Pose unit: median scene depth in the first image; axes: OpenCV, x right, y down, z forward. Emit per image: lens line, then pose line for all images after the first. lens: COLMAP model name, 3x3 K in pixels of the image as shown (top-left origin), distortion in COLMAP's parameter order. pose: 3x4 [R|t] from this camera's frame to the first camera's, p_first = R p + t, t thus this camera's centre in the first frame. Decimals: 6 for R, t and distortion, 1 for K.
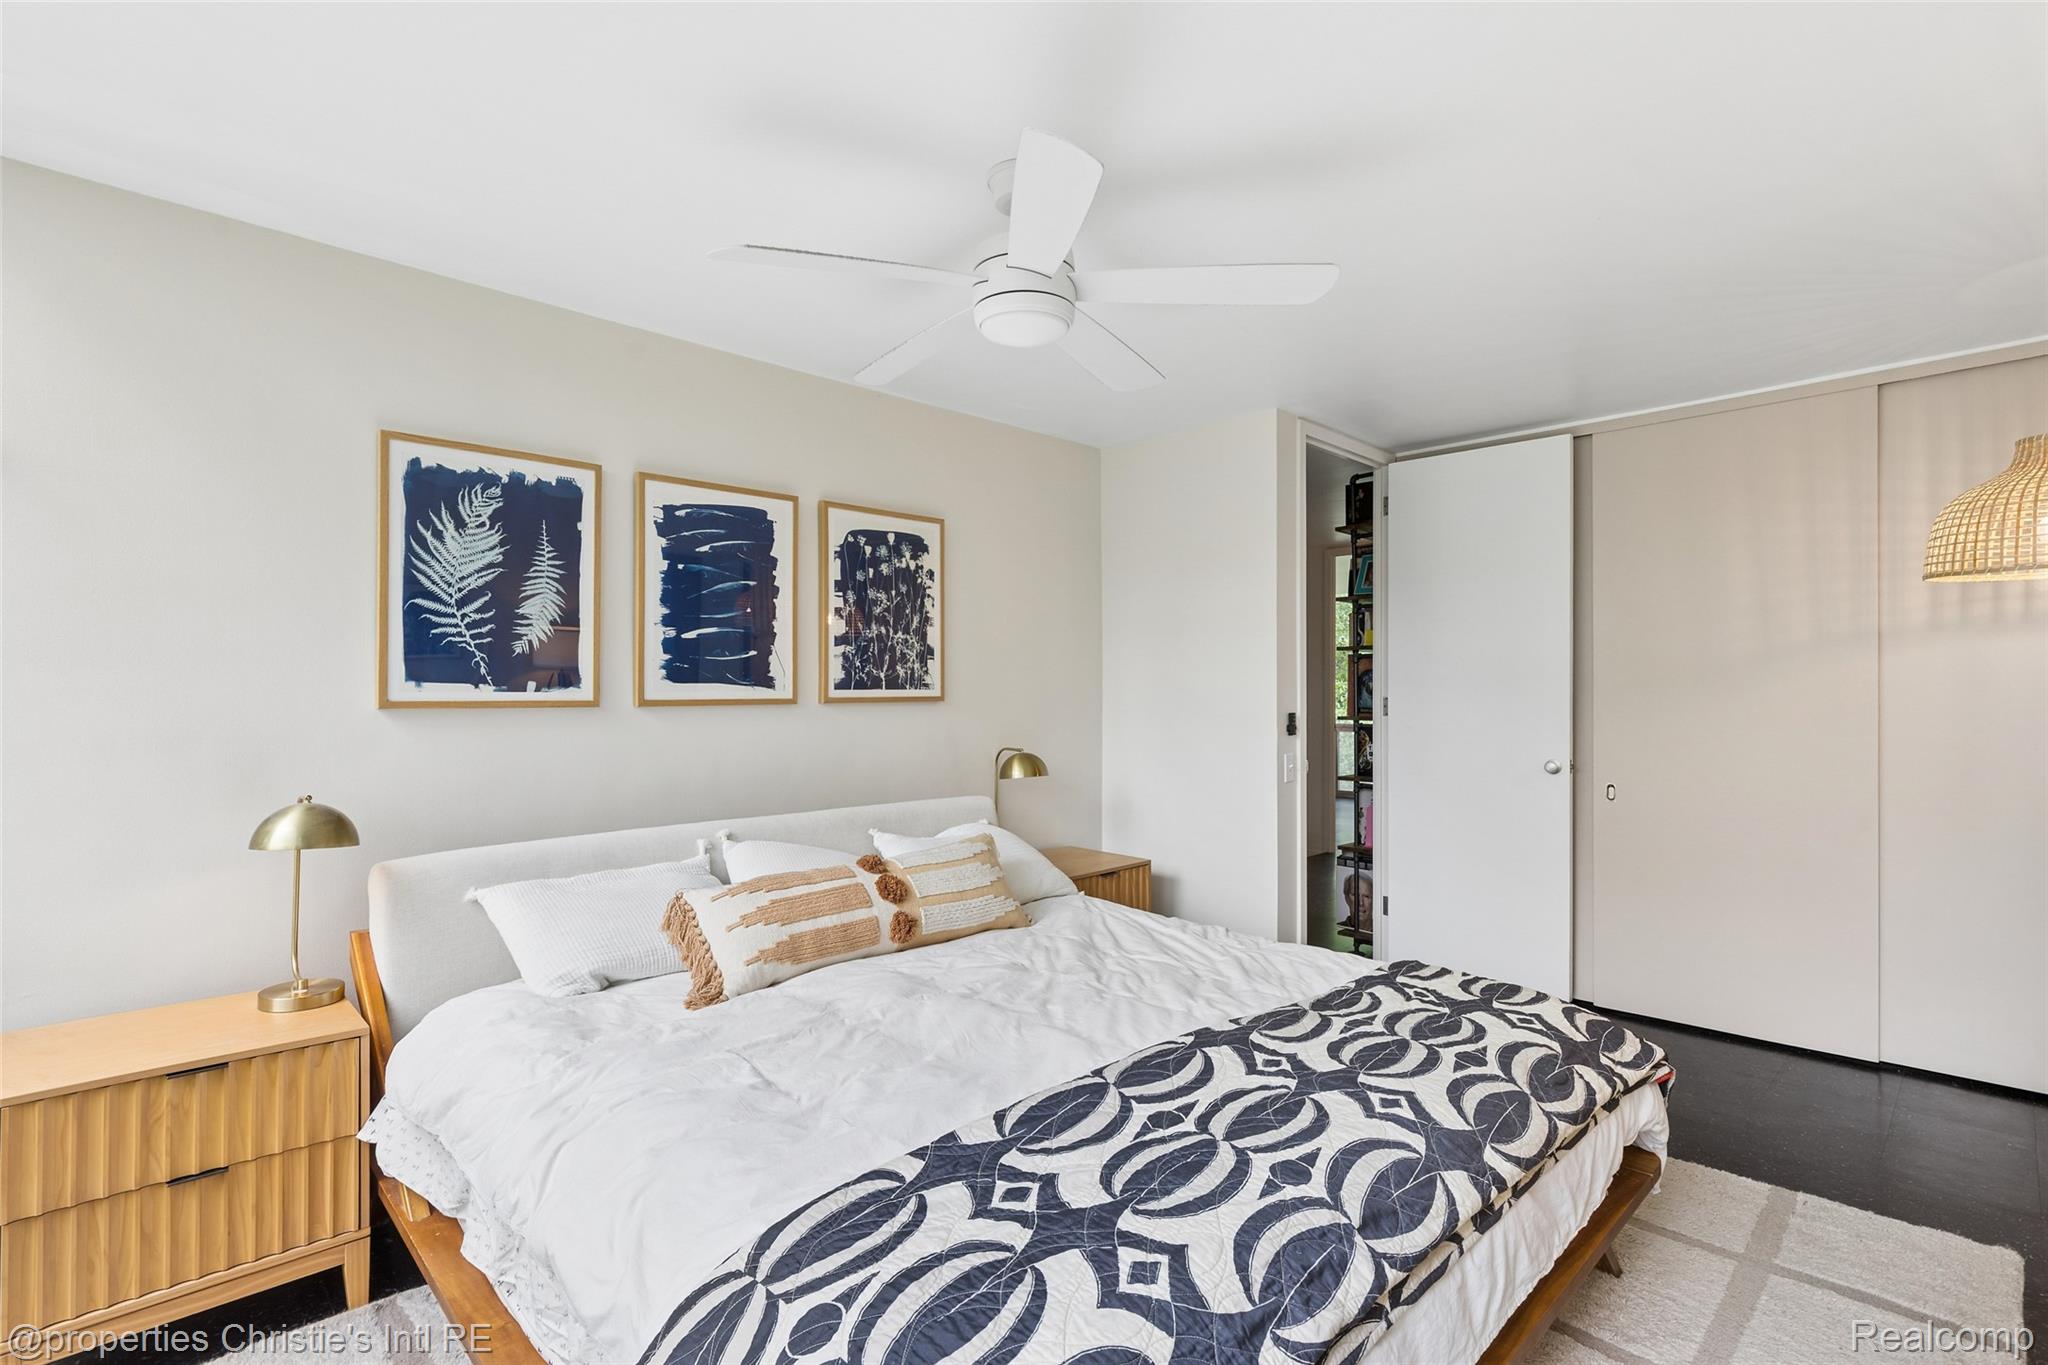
lens RADIAL K [[988.2, 0, 1021.7], [0, 988.2, 685.5], [0, 0, 1]] dist [0.004837, 0.000407]
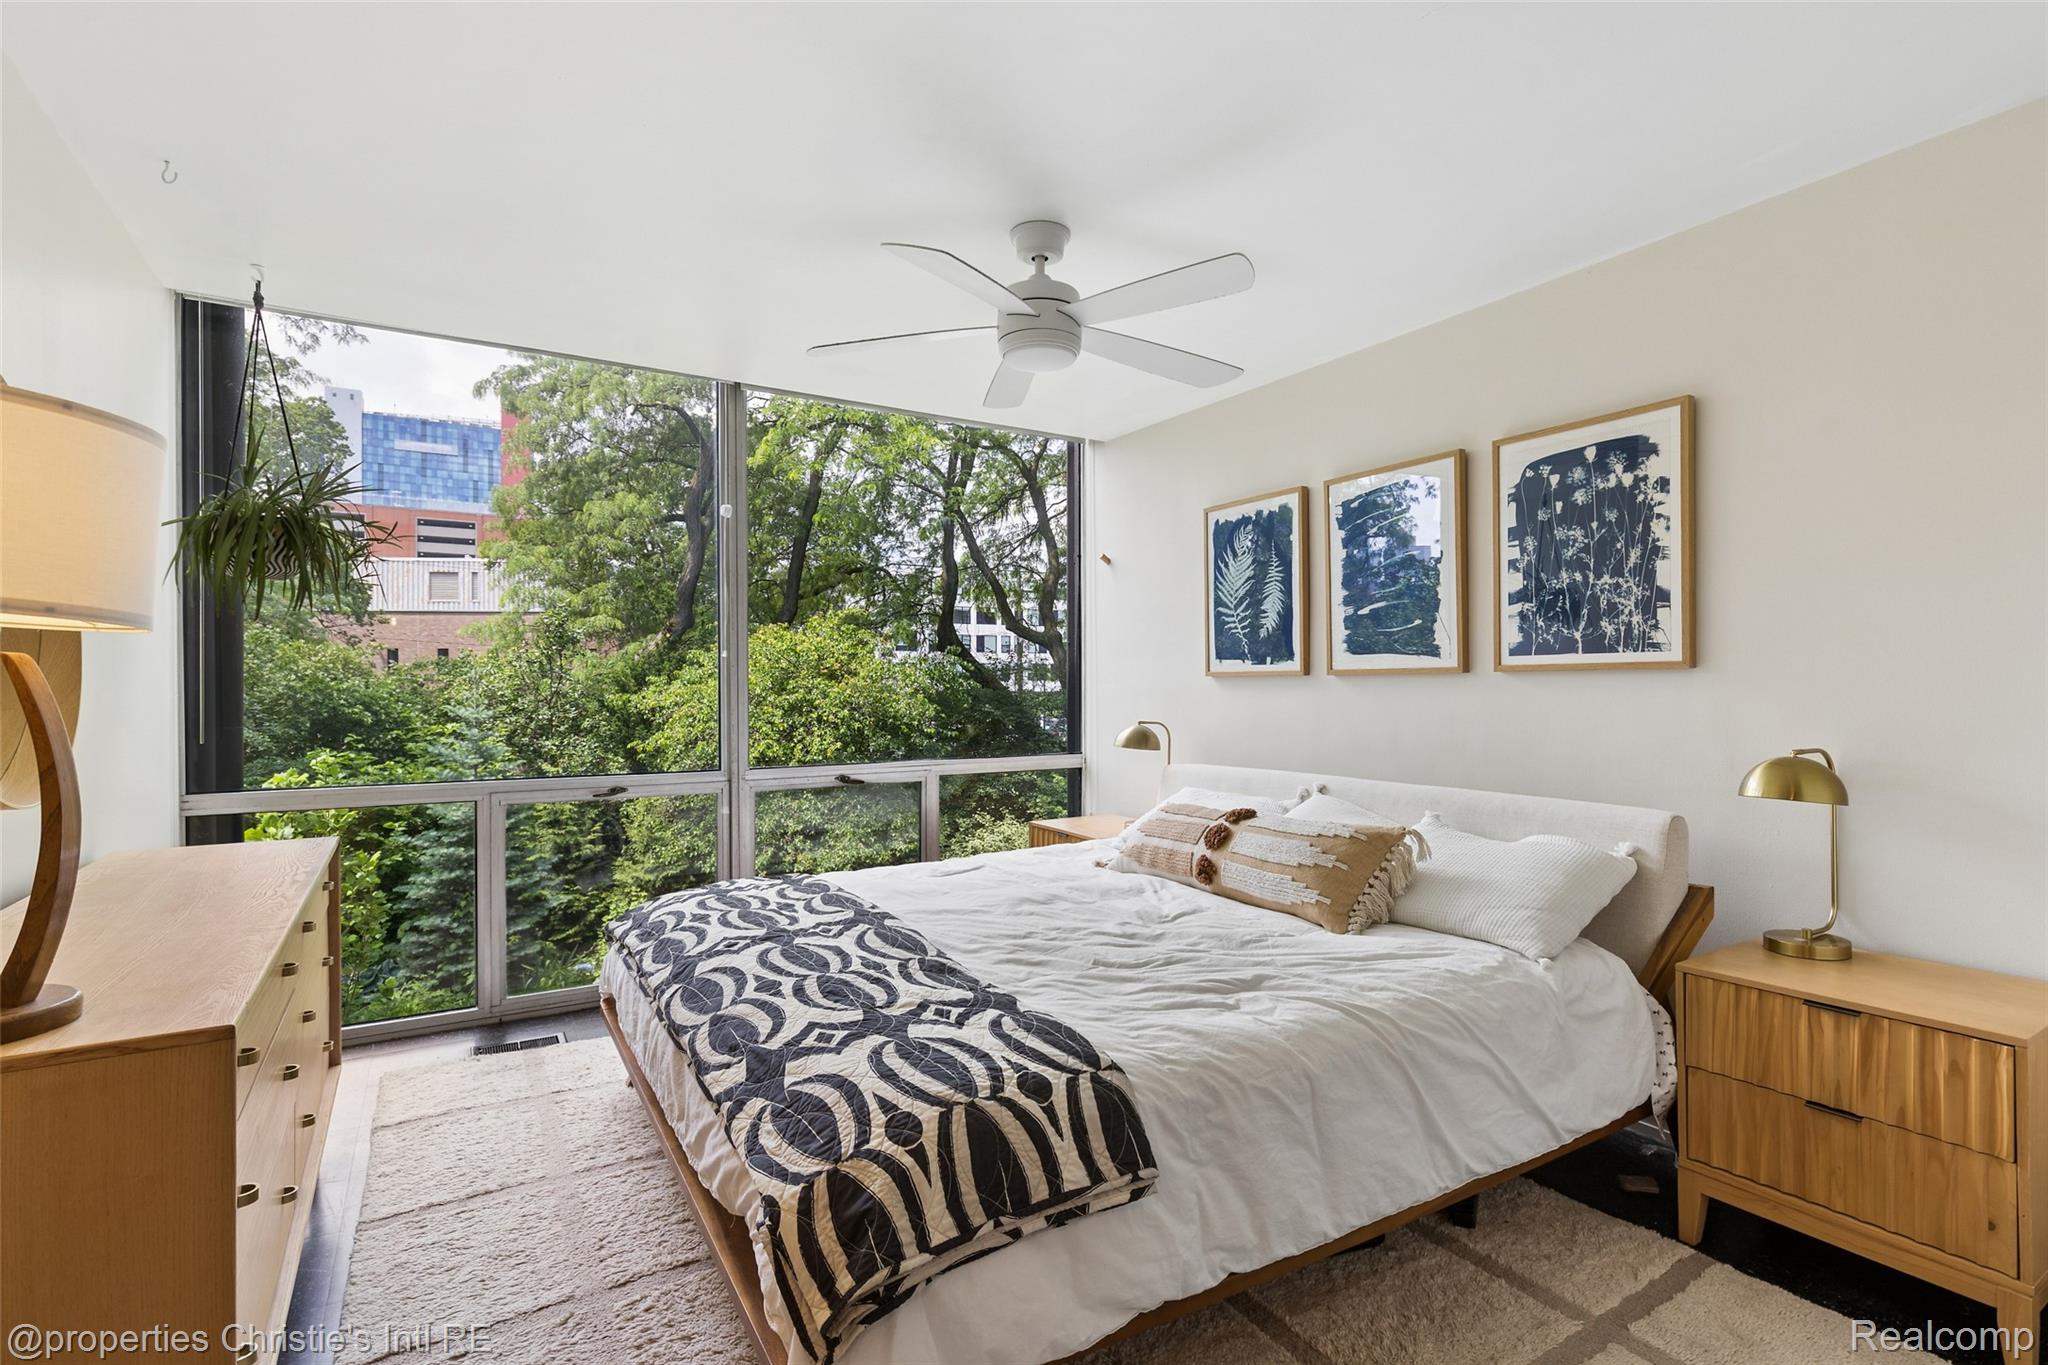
lens RADIAL K [[988.2, 0, 1021.9], [0, 988.2, 683.2], [0, 0, 1]] dist [0.004837, 0.000407]
pose [[-0.244543, -0.001873, -0.969637, 0.739529], [0.007746, 0.999962, -0.003885, 0.027646], [0.969607, -0.008461, -0.244520, 0.792446]]
